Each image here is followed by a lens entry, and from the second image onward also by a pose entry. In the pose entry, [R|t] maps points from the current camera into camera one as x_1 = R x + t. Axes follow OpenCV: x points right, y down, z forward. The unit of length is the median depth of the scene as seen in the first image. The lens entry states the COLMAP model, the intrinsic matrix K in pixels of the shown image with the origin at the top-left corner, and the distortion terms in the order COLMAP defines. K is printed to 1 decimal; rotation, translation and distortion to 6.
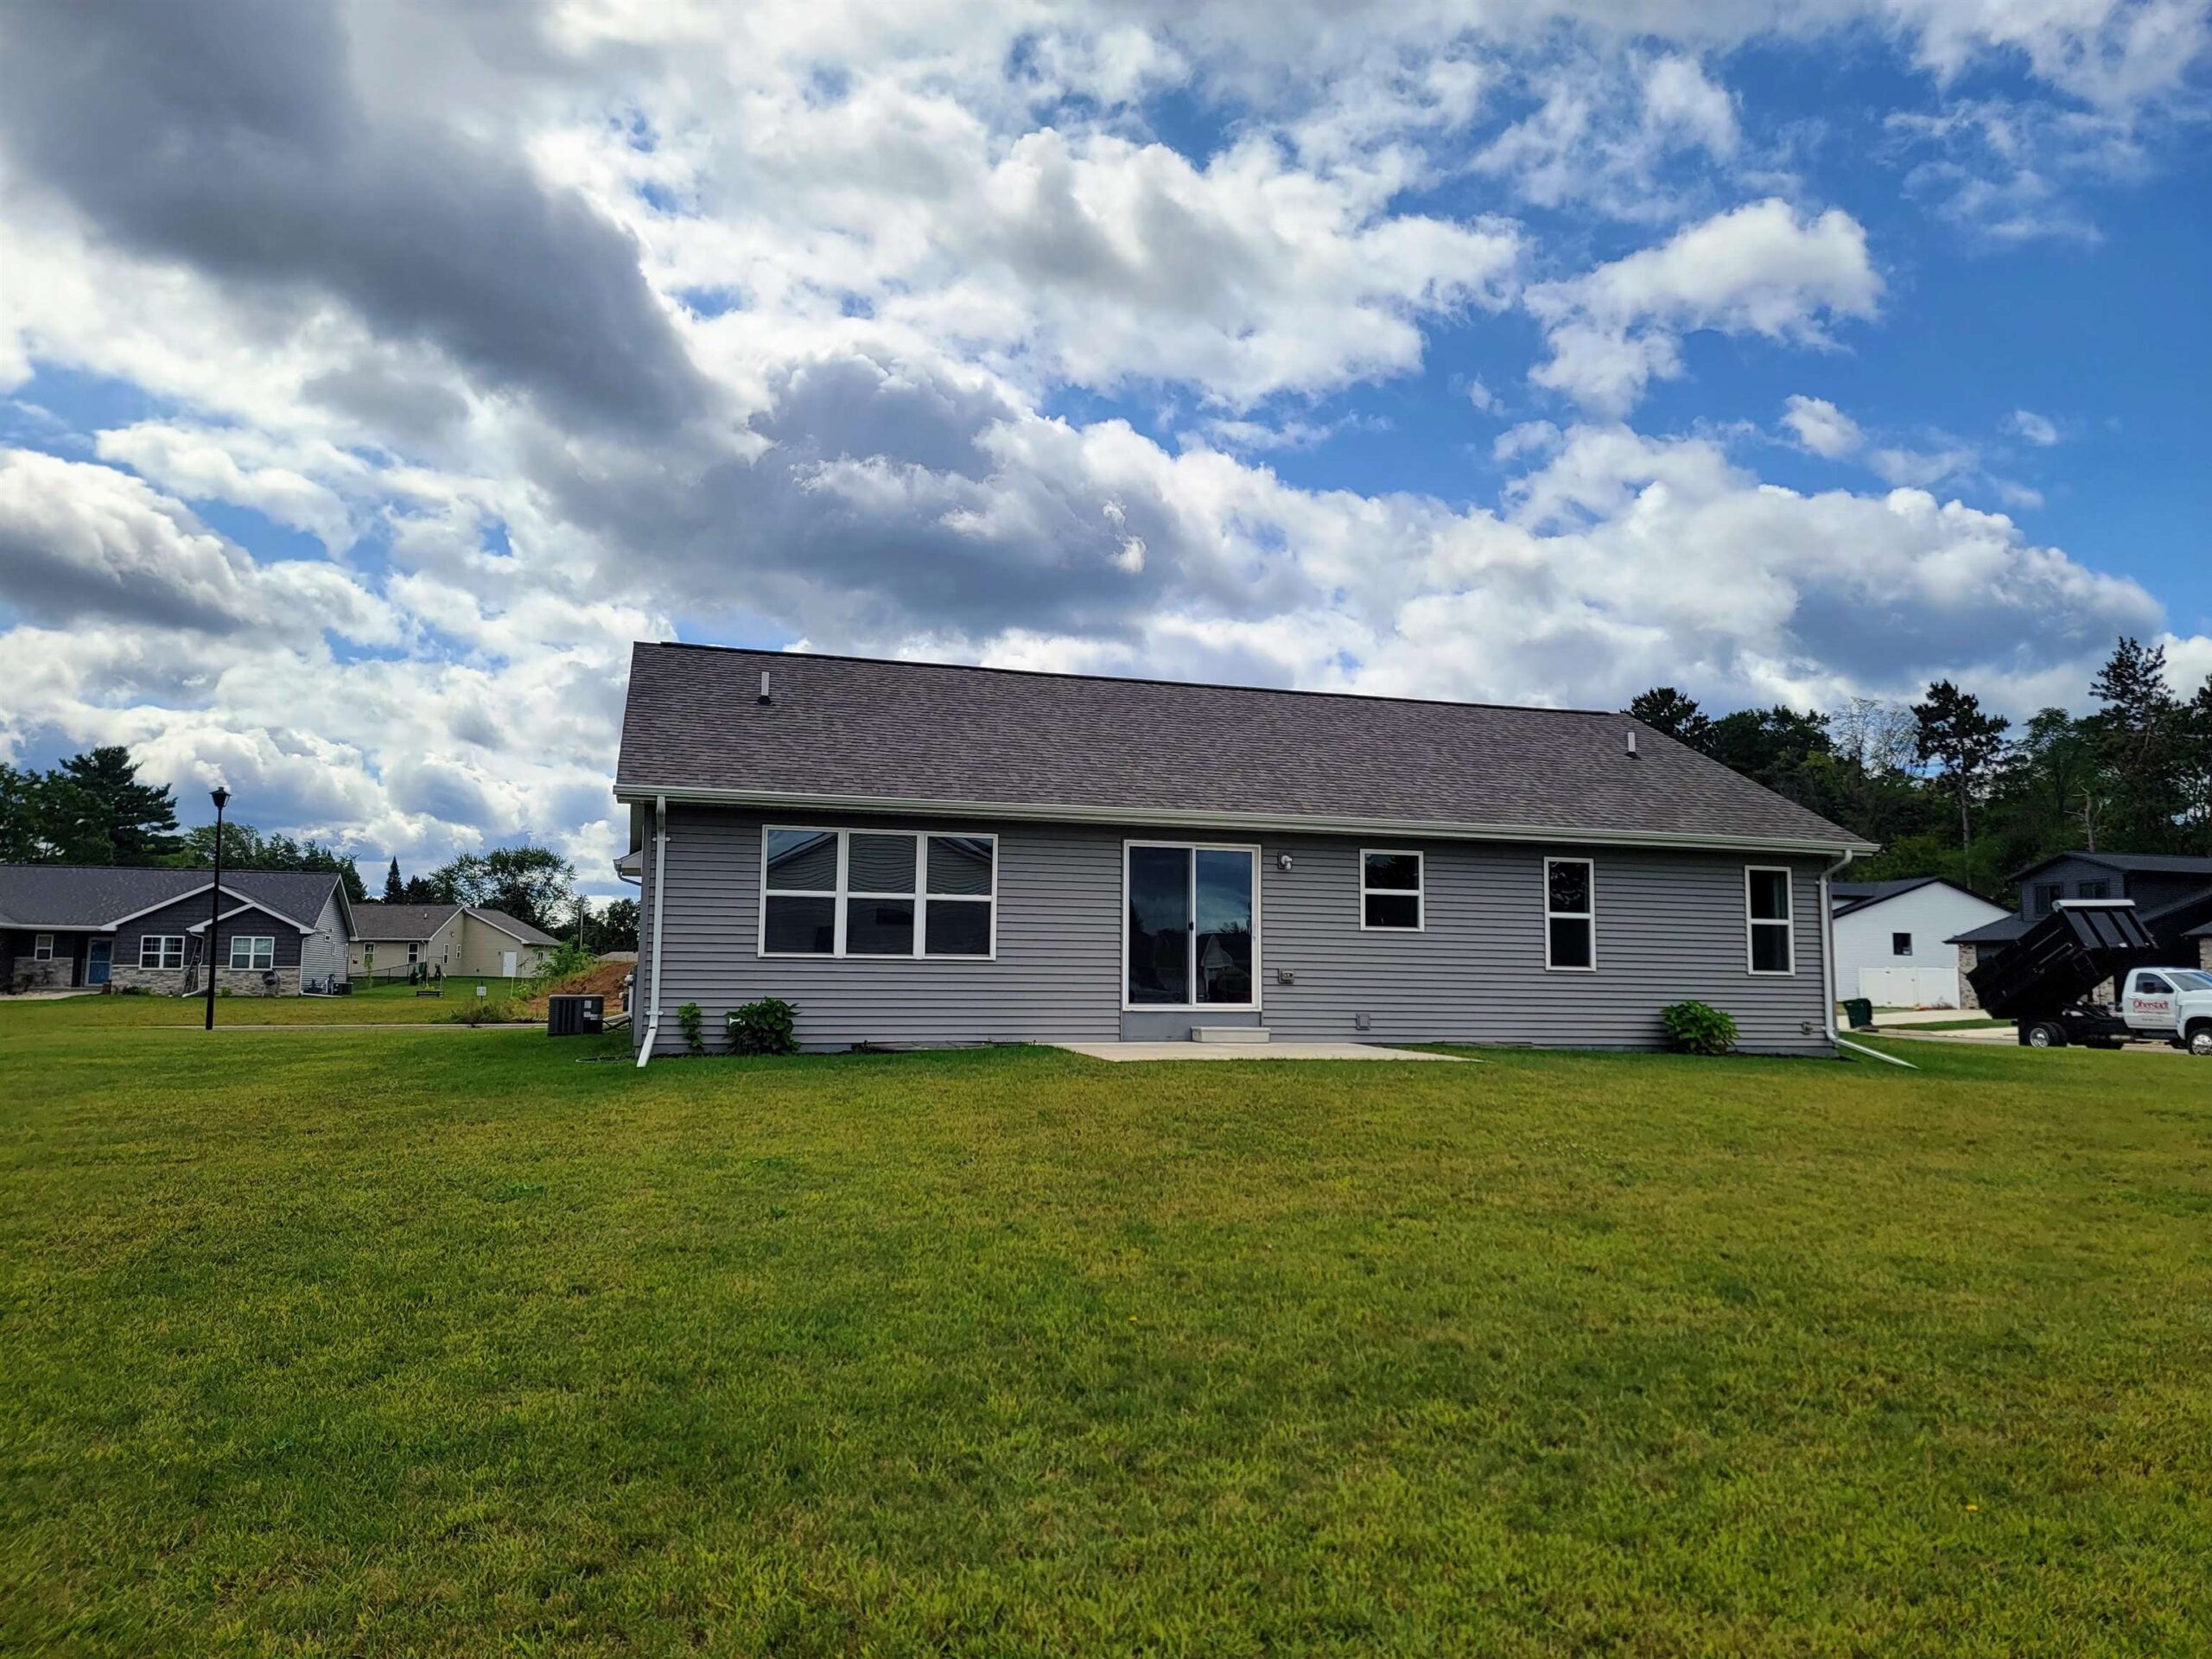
lens RADIAL K [[1529.7, 0, 1106.3], [0, 1529.7, 836.9], [0, 0, 1]] dist [0.081161, -0.062972]
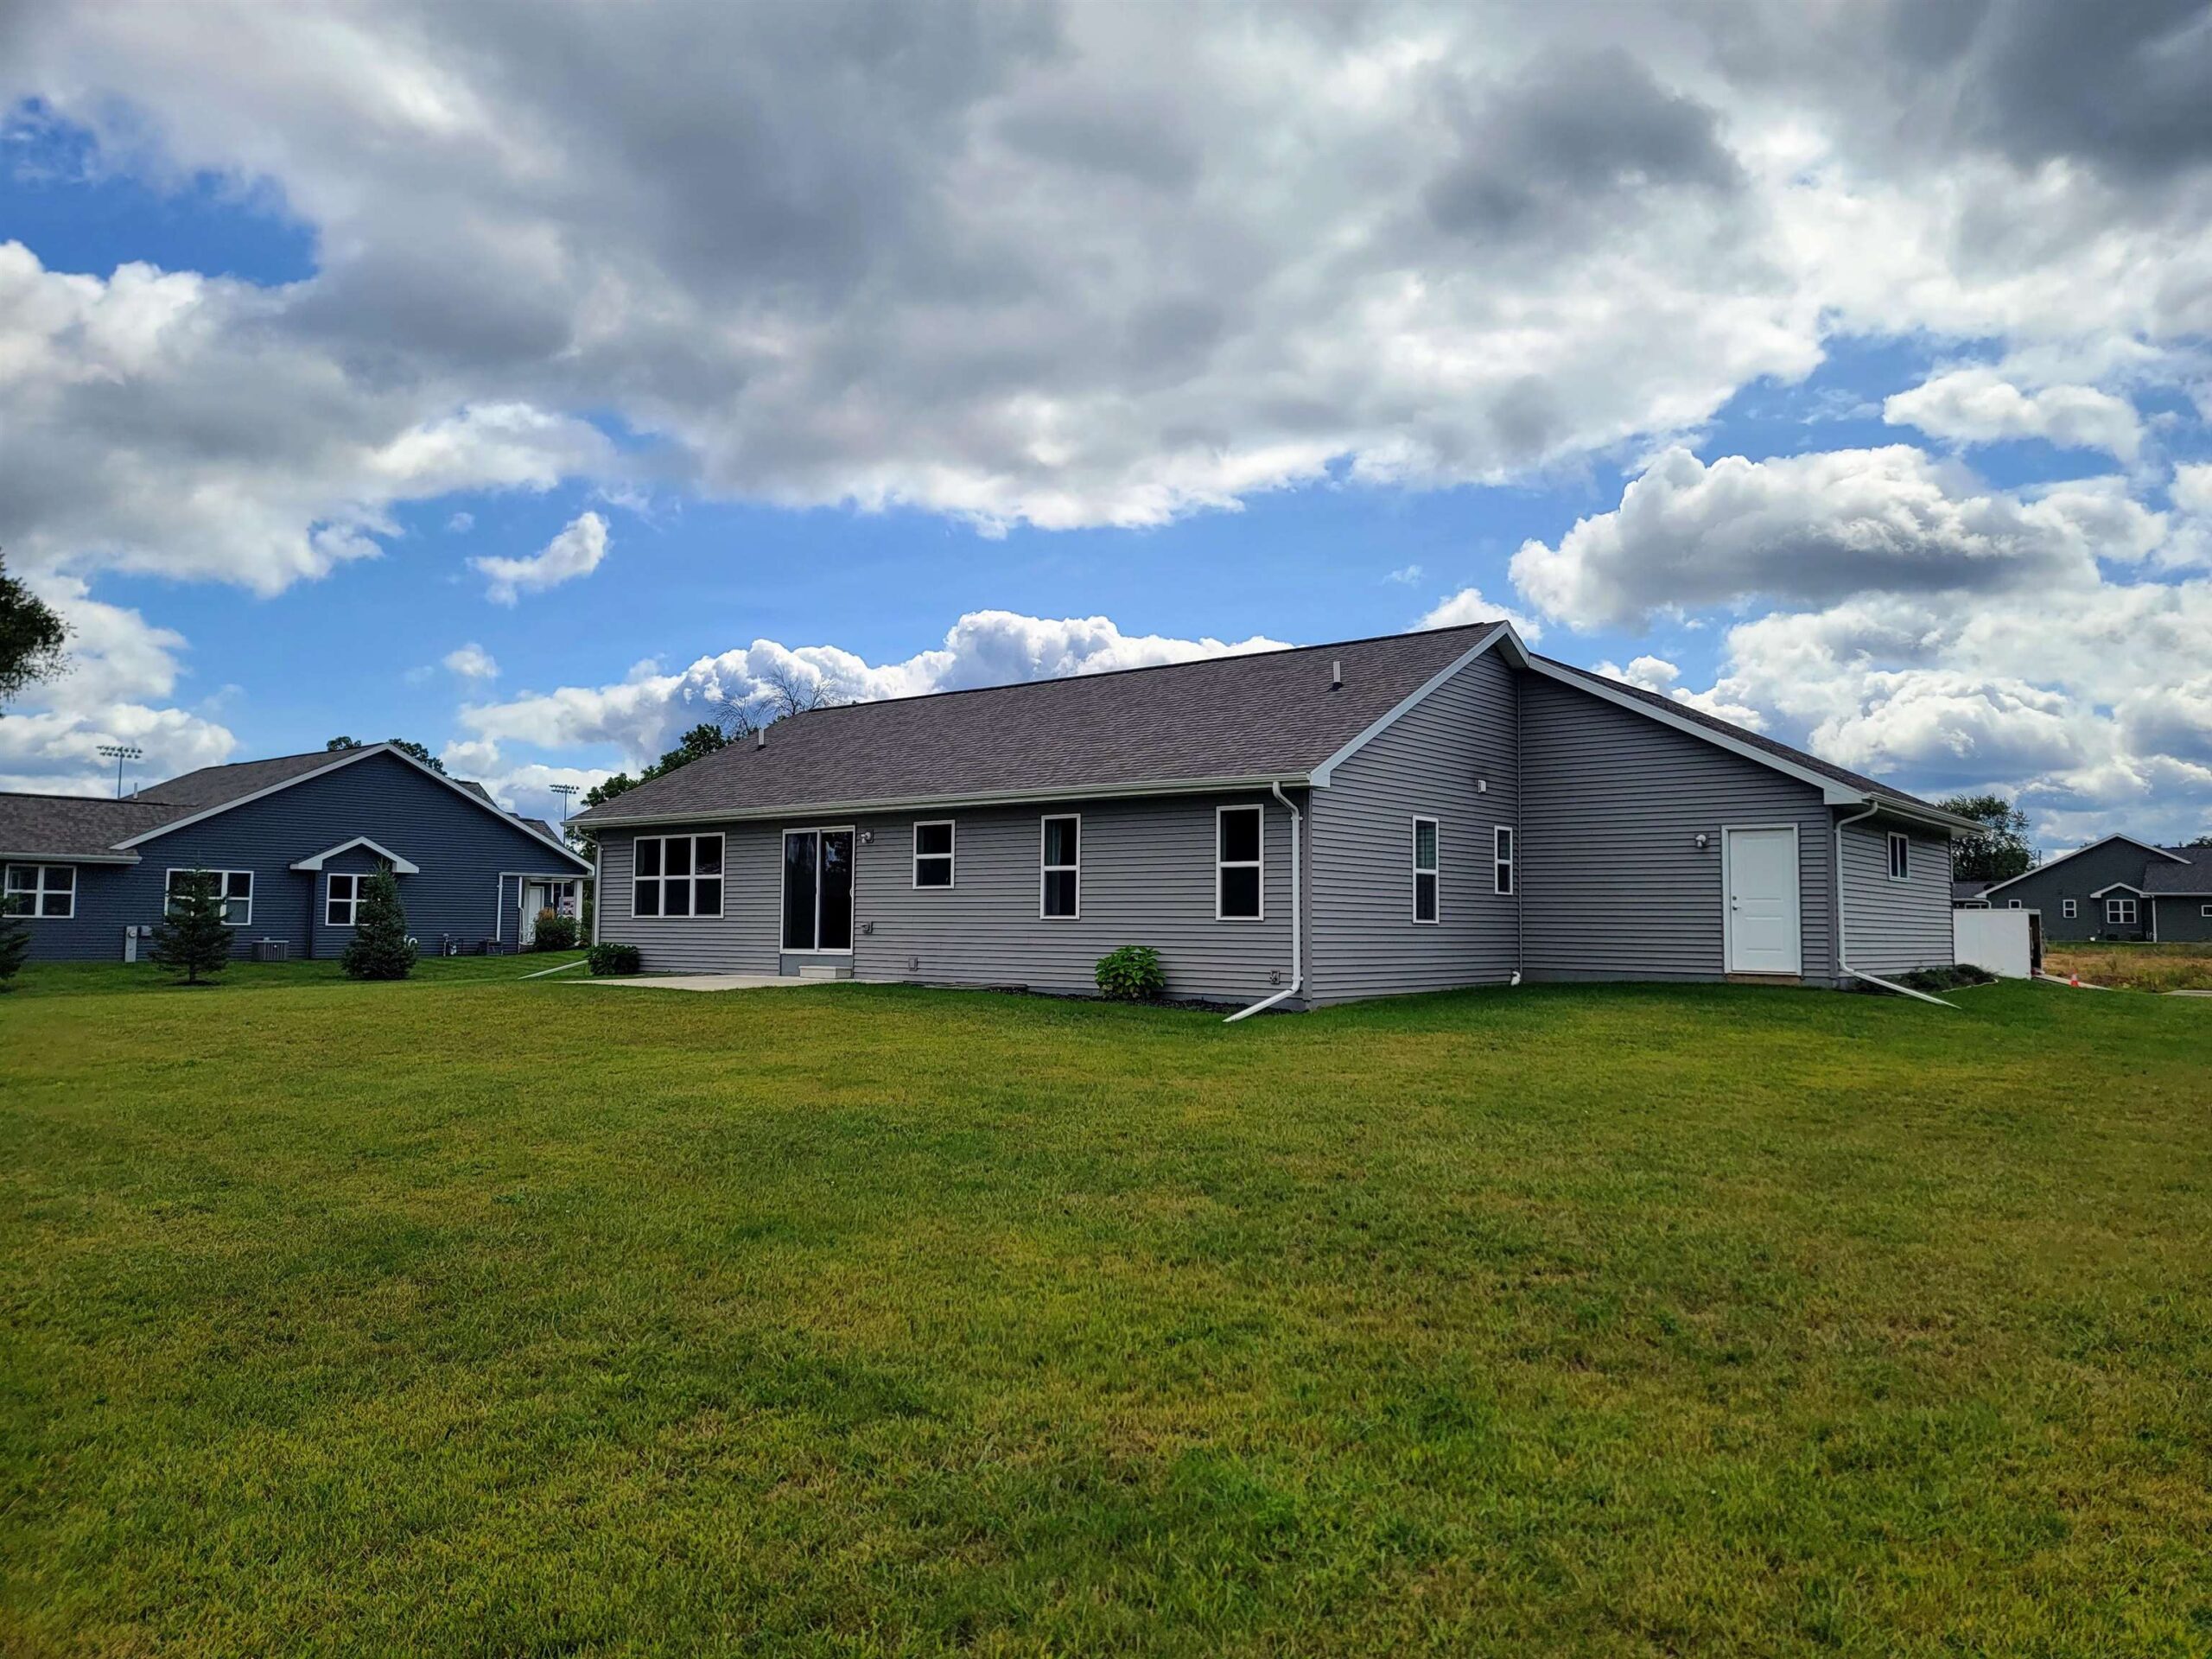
lens RADIAL K [[1742.0, 0, 1102.9], [0, 1742.0, 822.6], [0, 0, 1]] dist [0.015524, 0.001786]
pose [[0.509743, -0.063072, -0.858012, 1.344151], [0.074811, 0.996781, -0.028828, 0.055980], [0.857068, -0.049494, 0.512820, 0.402452]]
